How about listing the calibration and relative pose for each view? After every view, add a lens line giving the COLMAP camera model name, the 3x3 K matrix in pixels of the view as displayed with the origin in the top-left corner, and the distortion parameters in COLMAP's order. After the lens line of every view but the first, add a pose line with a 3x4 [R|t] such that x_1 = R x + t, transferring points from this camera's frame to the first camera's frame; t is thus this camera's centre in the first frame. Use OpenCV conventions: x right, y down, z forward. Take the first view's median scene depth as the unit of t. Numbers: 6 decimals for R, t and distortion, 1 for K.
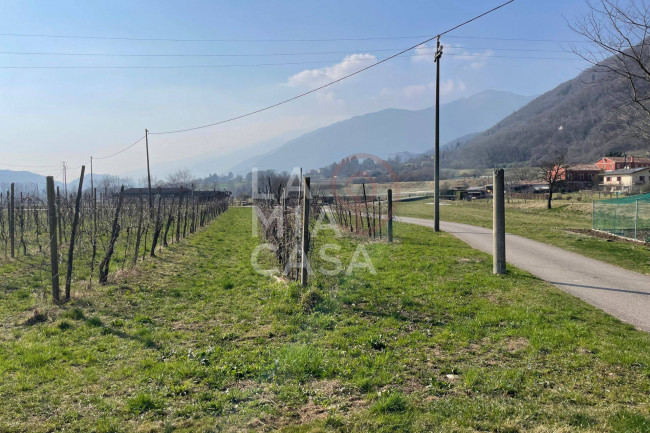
lens RADIAL K [[492.6, 0, 321.2], [0, 492.6, 212.4], [0, 0, 1]] dist [0.074965, -0.095571]
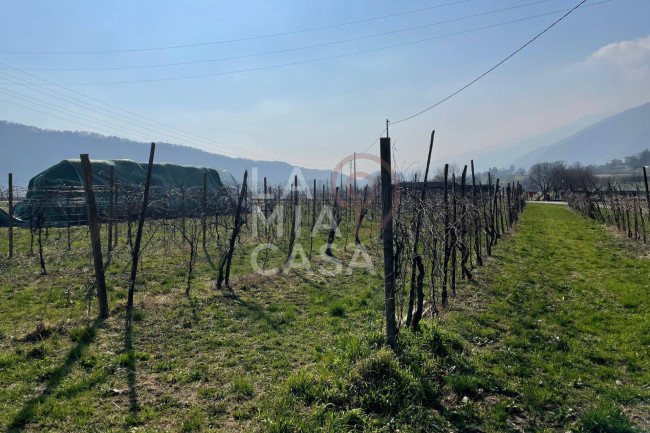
lens RADIAL K [[492.6, 0, 321.2], [0, 492.6, 212.4], [0, 0, 1]] dist [0.074965, -0.095571]
pose [[0.853164, 0.024201, -0.521081, 0.042660], [-0.018736, 0.999700, 0.015753, 0.000177], [0.521306, -0.003677, 0.853362, 0.114172]]
